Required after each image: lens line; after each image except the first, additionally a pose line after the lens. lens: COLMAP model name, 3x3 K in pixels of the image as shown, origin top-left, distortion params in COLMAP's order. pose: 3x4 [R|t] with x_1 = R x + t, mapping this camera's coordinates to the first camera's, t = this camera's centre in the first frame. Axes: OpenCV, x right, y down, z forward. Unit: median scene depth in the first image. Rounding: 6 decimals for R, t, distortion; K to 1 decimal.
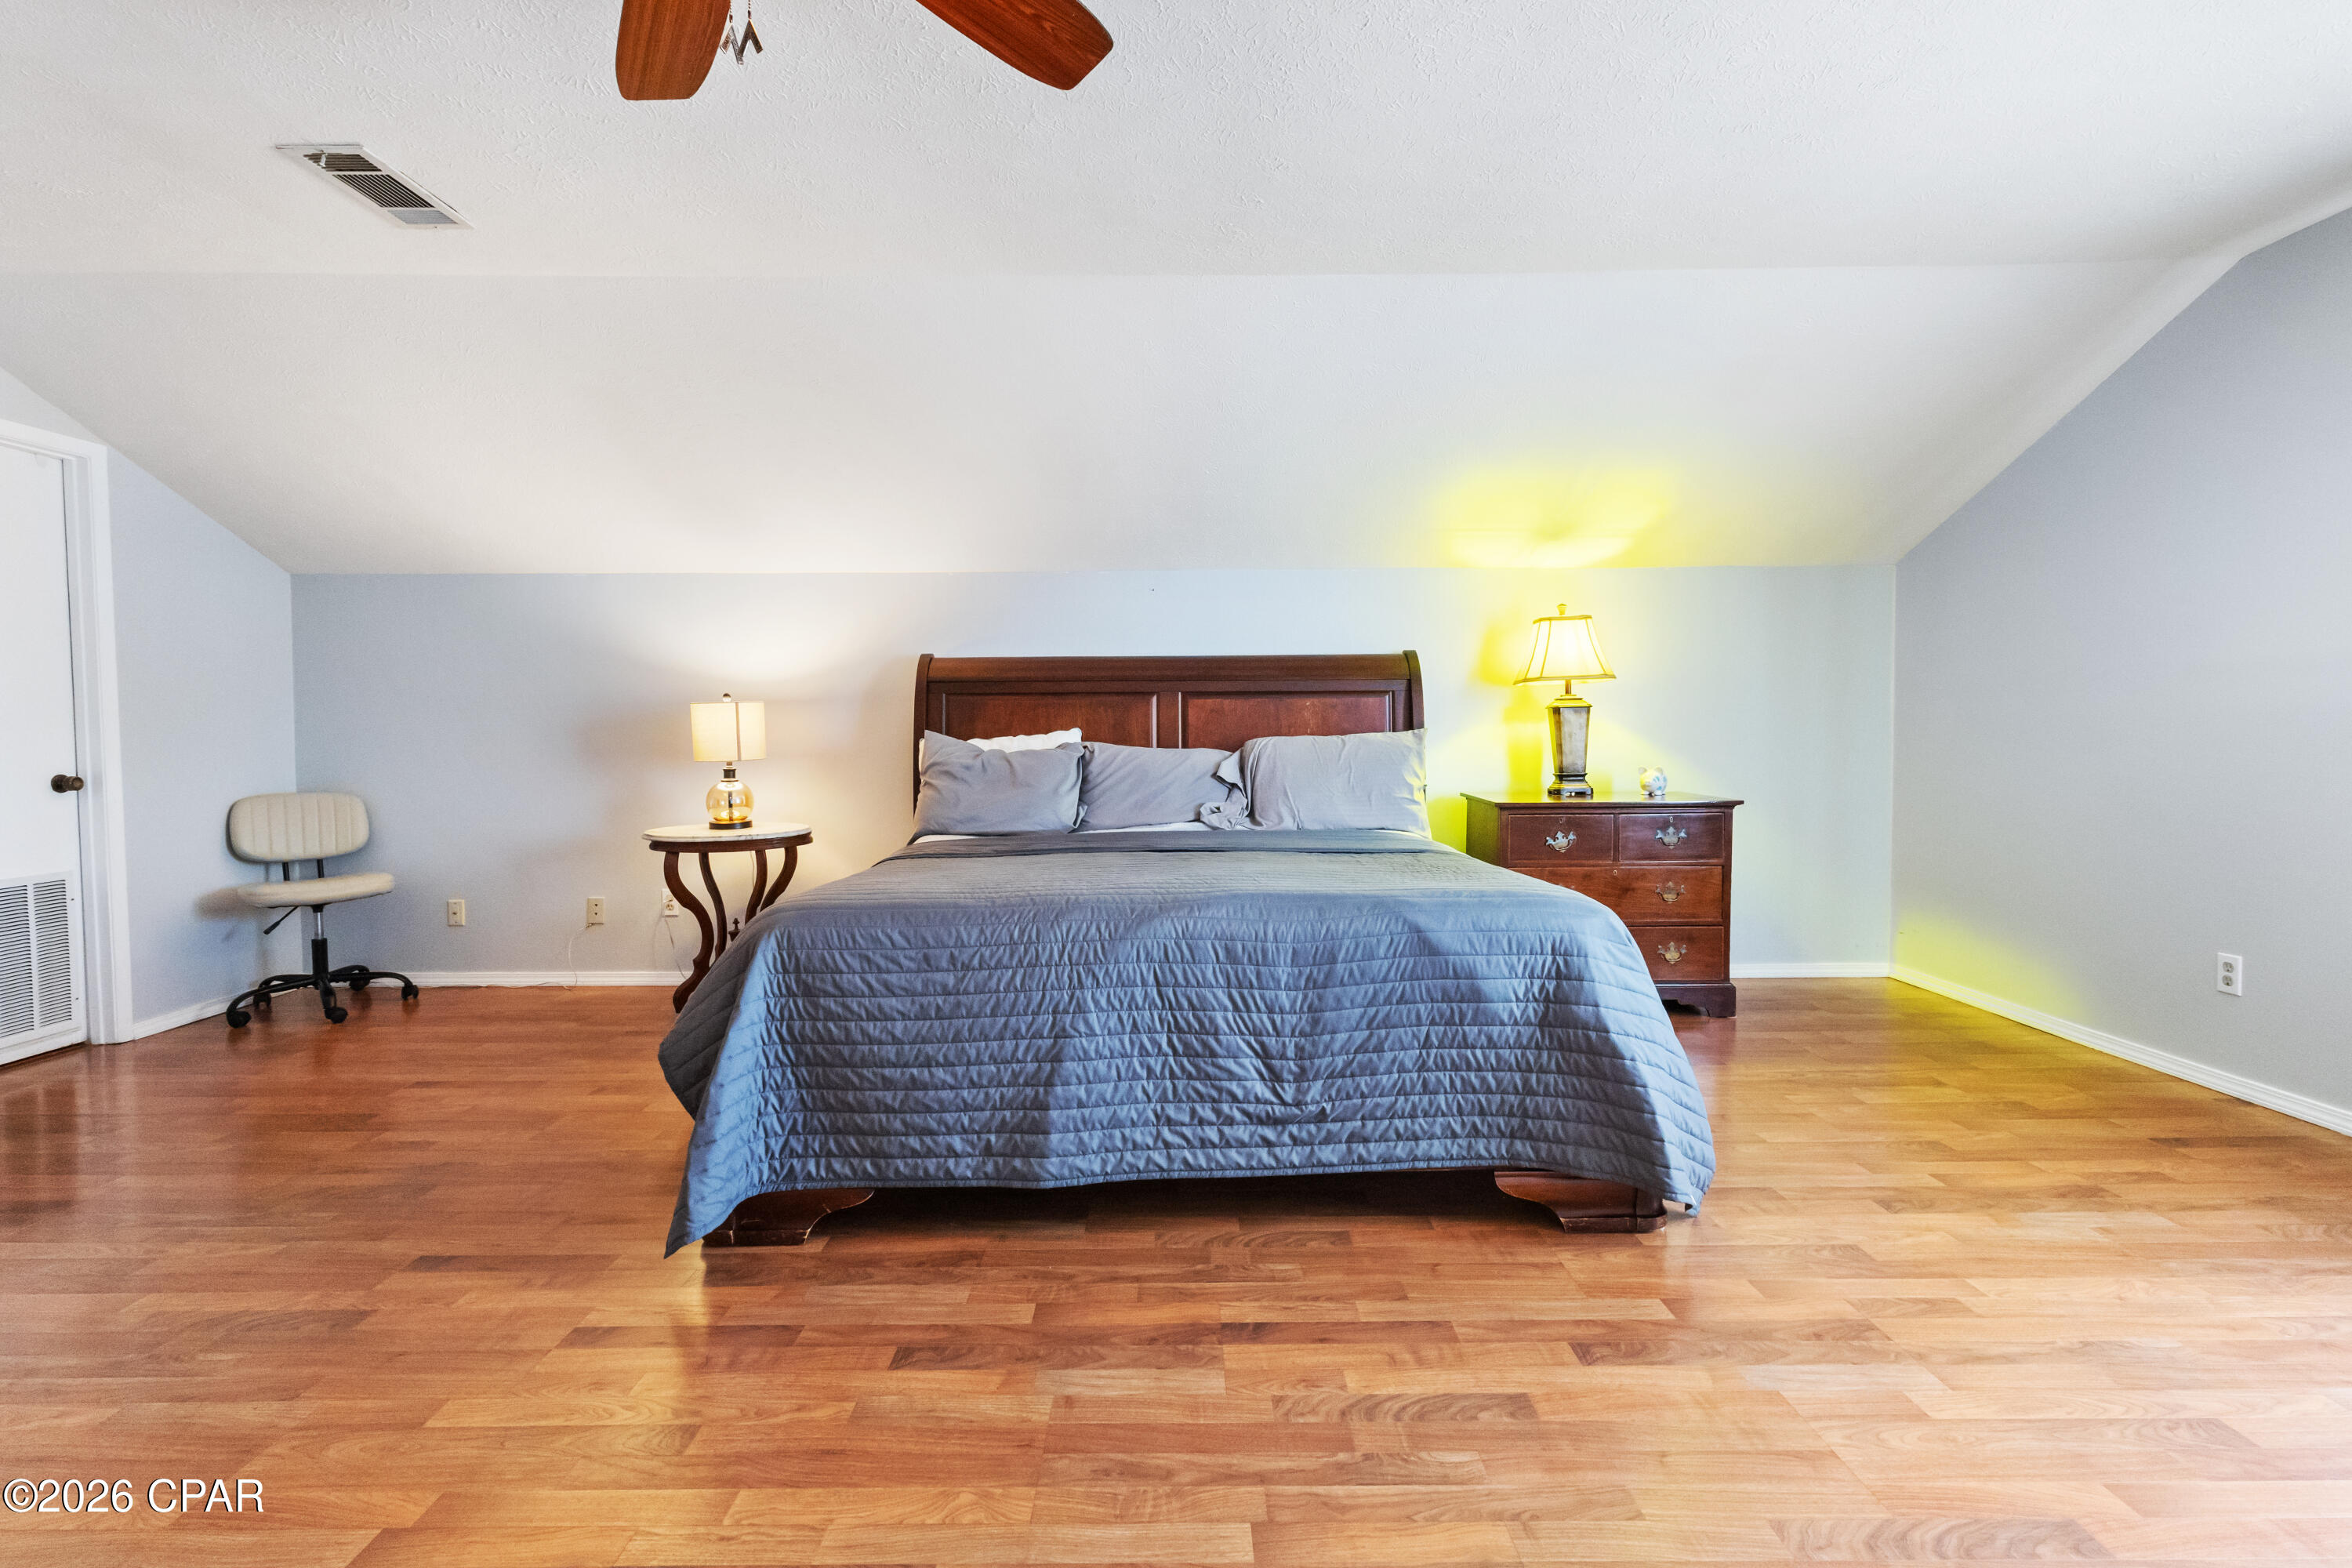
lens RADIAL K [[1082.3, 0, 1176.6], [0, 1082.3, 830.9], [0, 0, 1]] dist [0.003502, 0.000910]
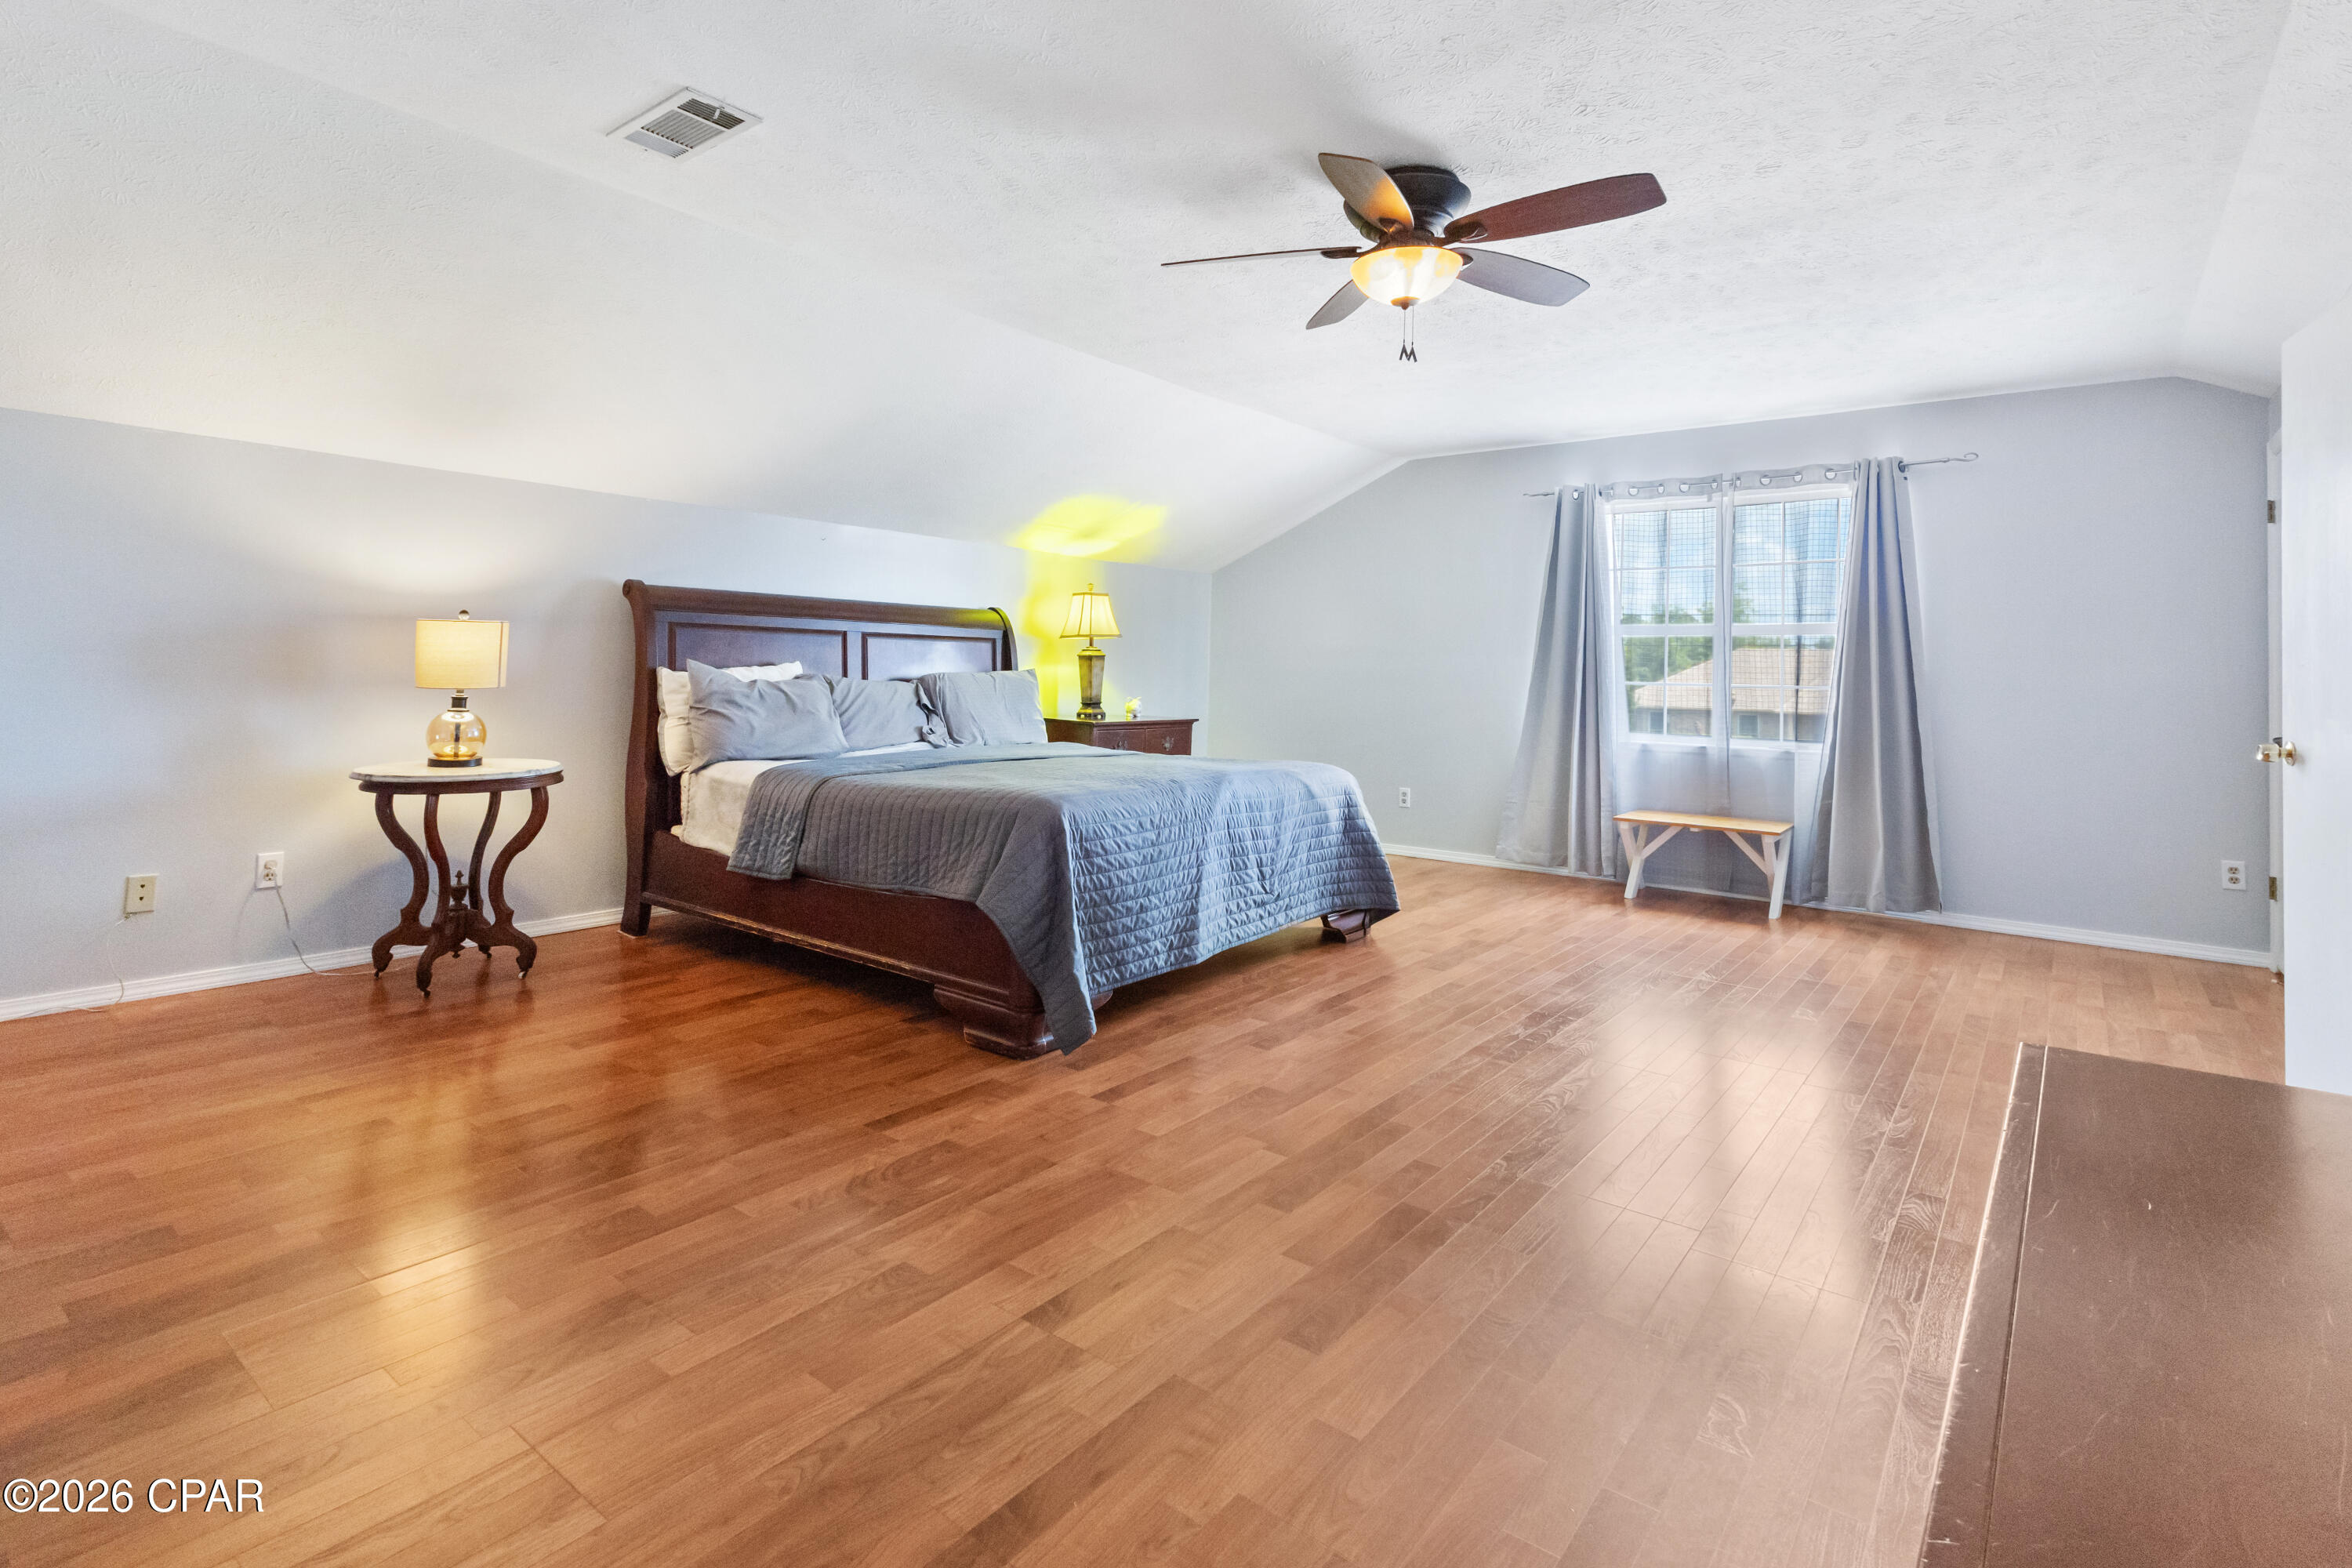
lens RADIAL K [[1110.8, 0, 1184.0], [0, 1110.8, 717.8], [0, 0, 1]] dist [0.000734, 0.000769]
pose [[0.621077, -0.011194, 0.783670, -1.354579], [0.045361, 0.998735, -0.021683, 0.008625], [-0.782436, 0.049014, 0.620799, 0.001392]]
